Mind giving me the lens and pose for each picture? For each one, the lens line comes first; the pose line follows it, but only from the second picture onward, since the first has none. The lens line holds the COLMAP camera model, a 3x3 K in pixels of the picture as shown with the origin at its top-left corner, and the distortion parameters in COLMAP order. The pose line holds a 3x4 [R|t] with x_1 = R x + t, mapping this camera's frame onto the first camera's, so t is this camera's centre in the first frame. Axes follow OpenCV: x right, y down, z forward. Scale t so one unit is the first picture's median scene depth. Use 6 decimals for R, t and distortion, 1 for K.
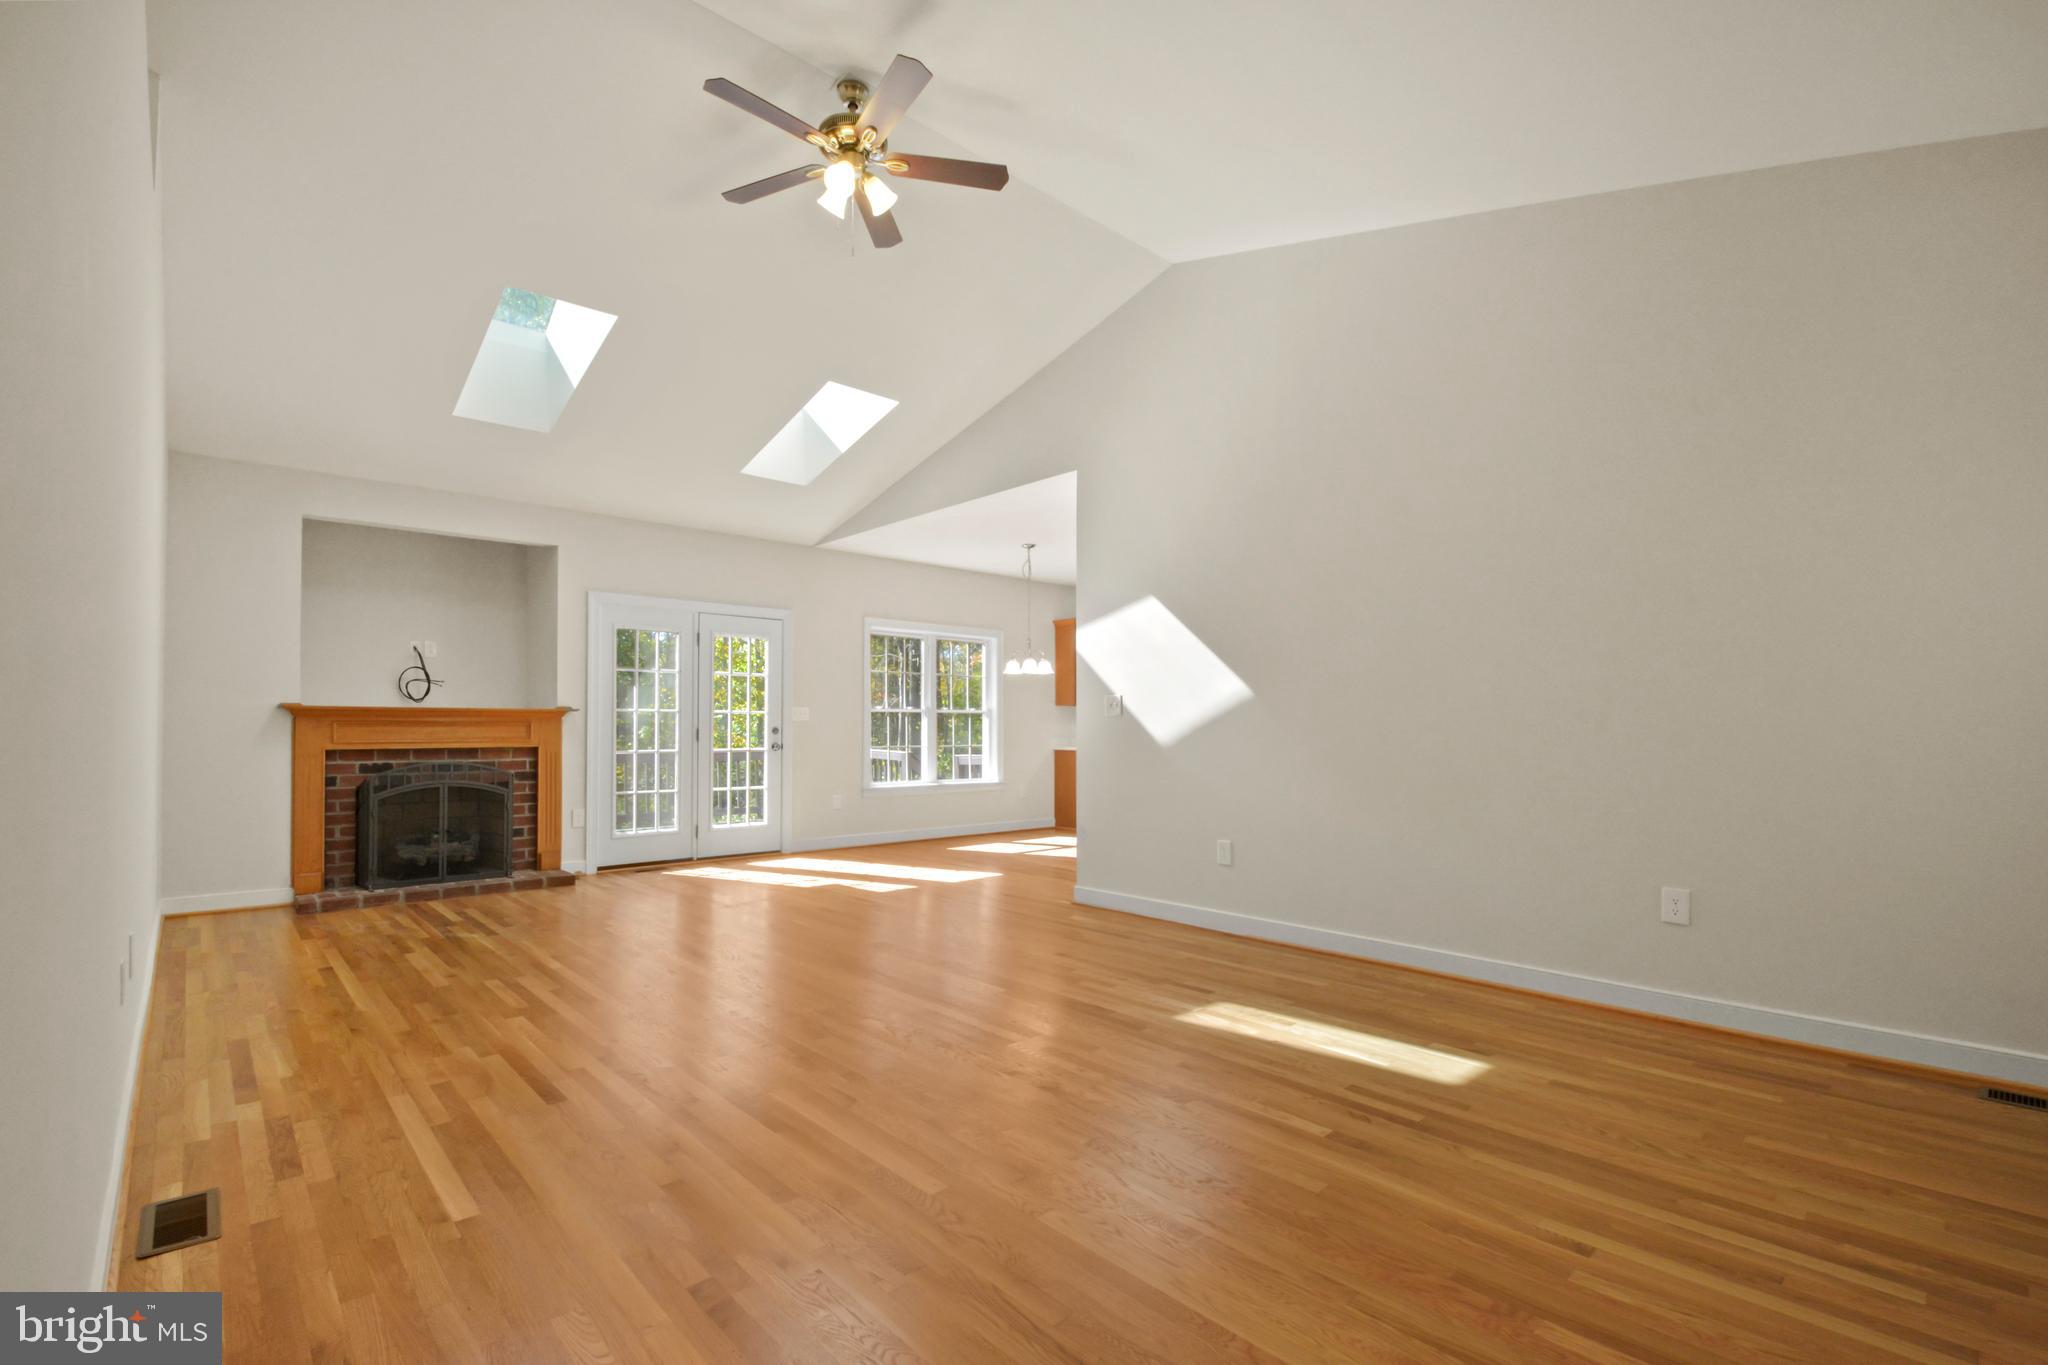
lens RADIAL K [[901.8, 0, 1017.2], [0, 901.8, 684.9], [0, 0, 1]] dist [0.001411, -0.000075]
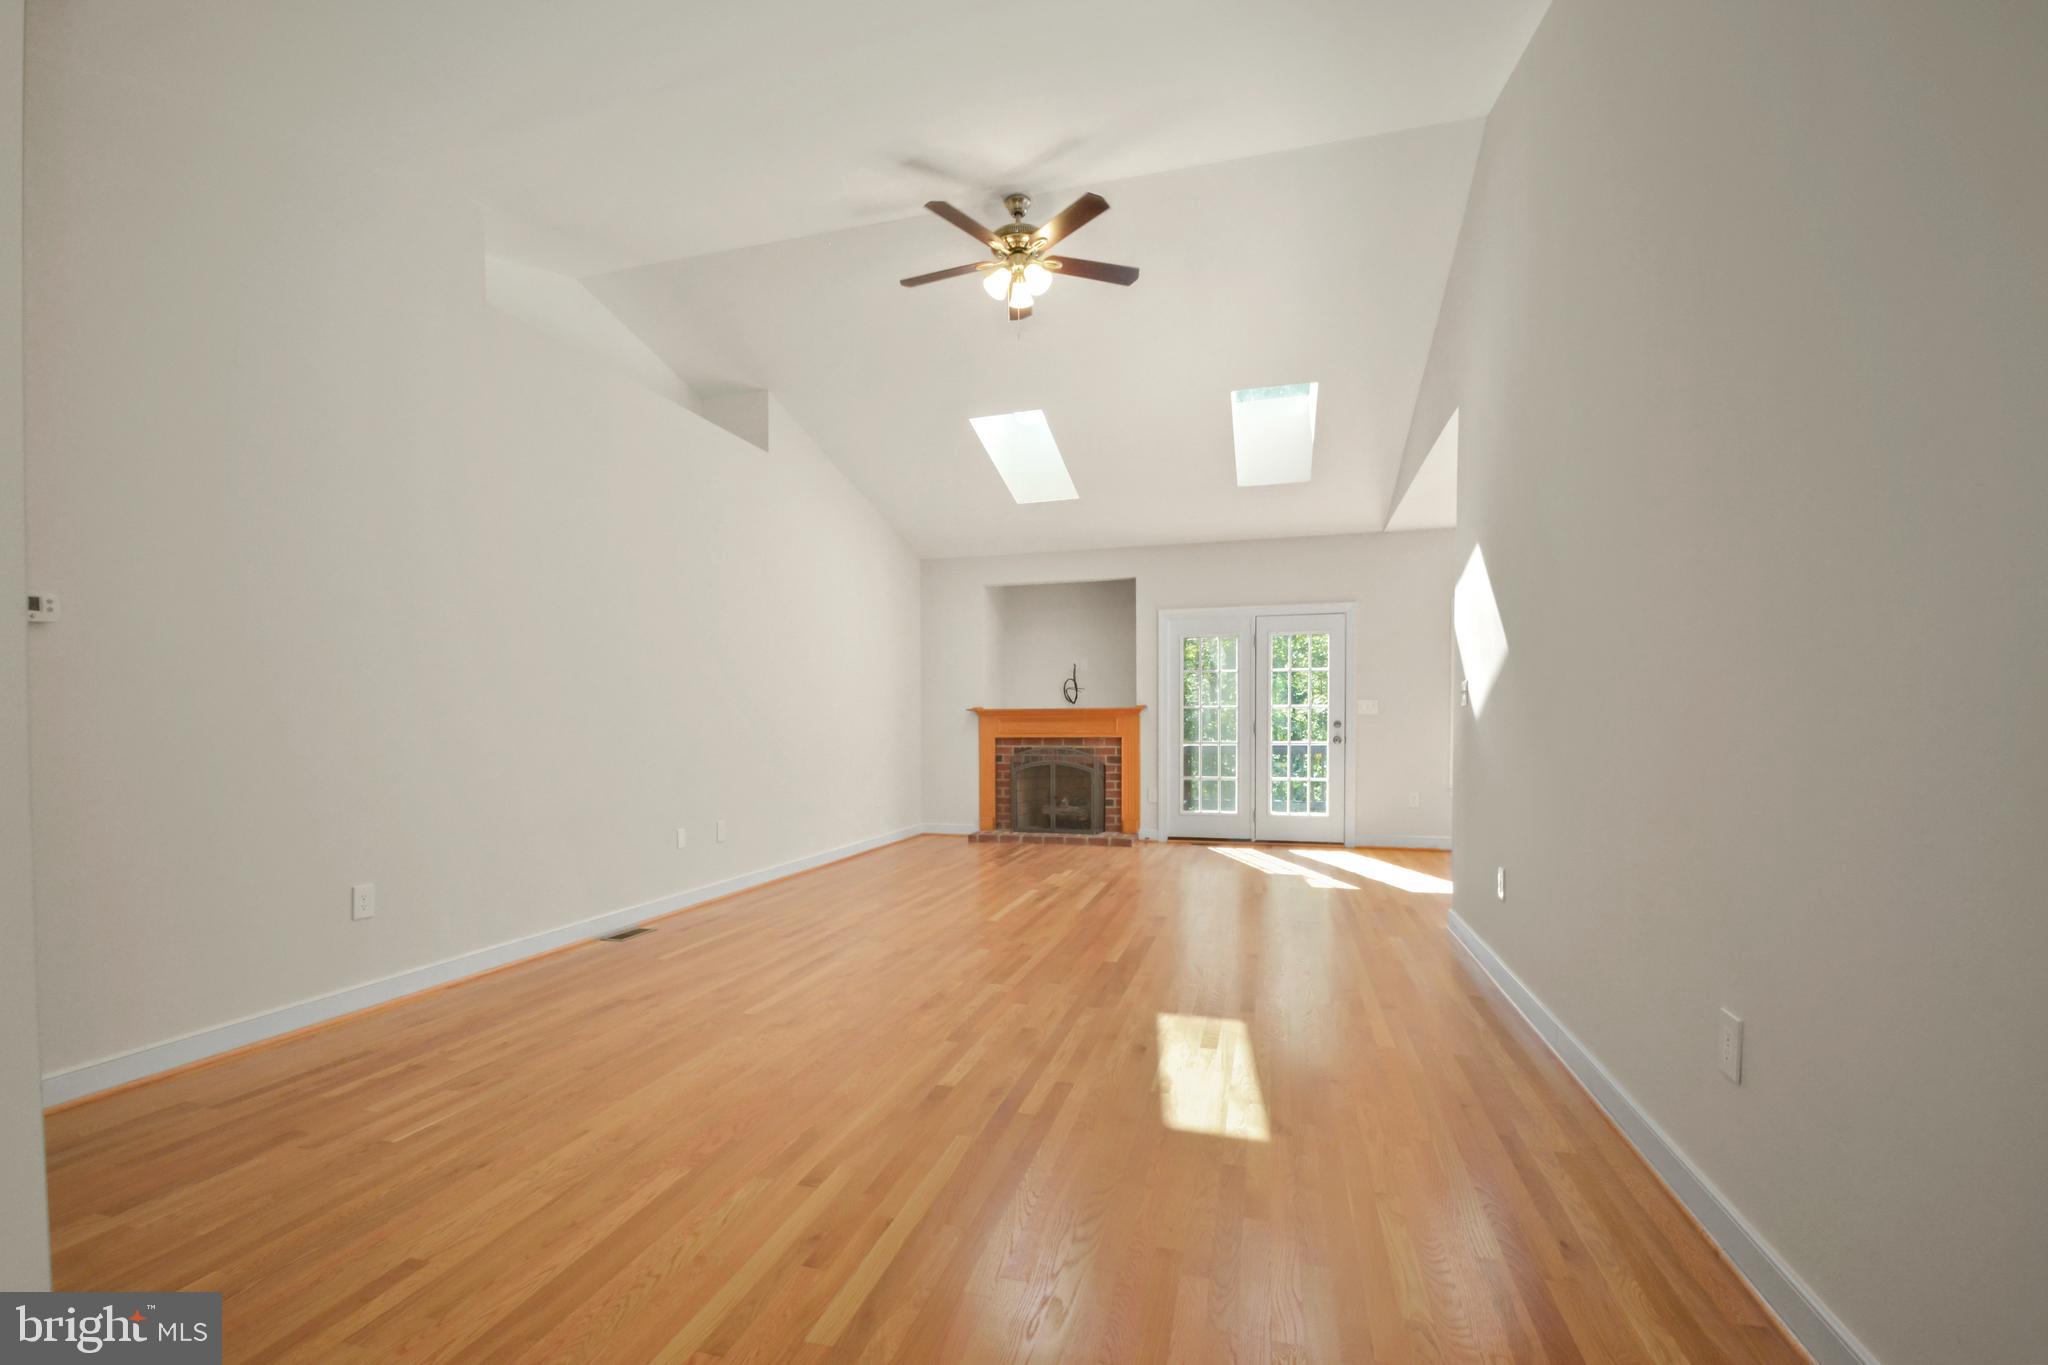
lens RADIAL K [[901.8, 0, 1017.2], [0, 901.8, 684.9], [0, 0, 1]] dist [0.001411, -0.000075]
pose [[0.524906, -0.034751, -0.850450, 0.488601], [0.047728, 0.998796, -0.011354, 0.001823], [0.849821, -0.034631, 0.525933, 0.204443]]
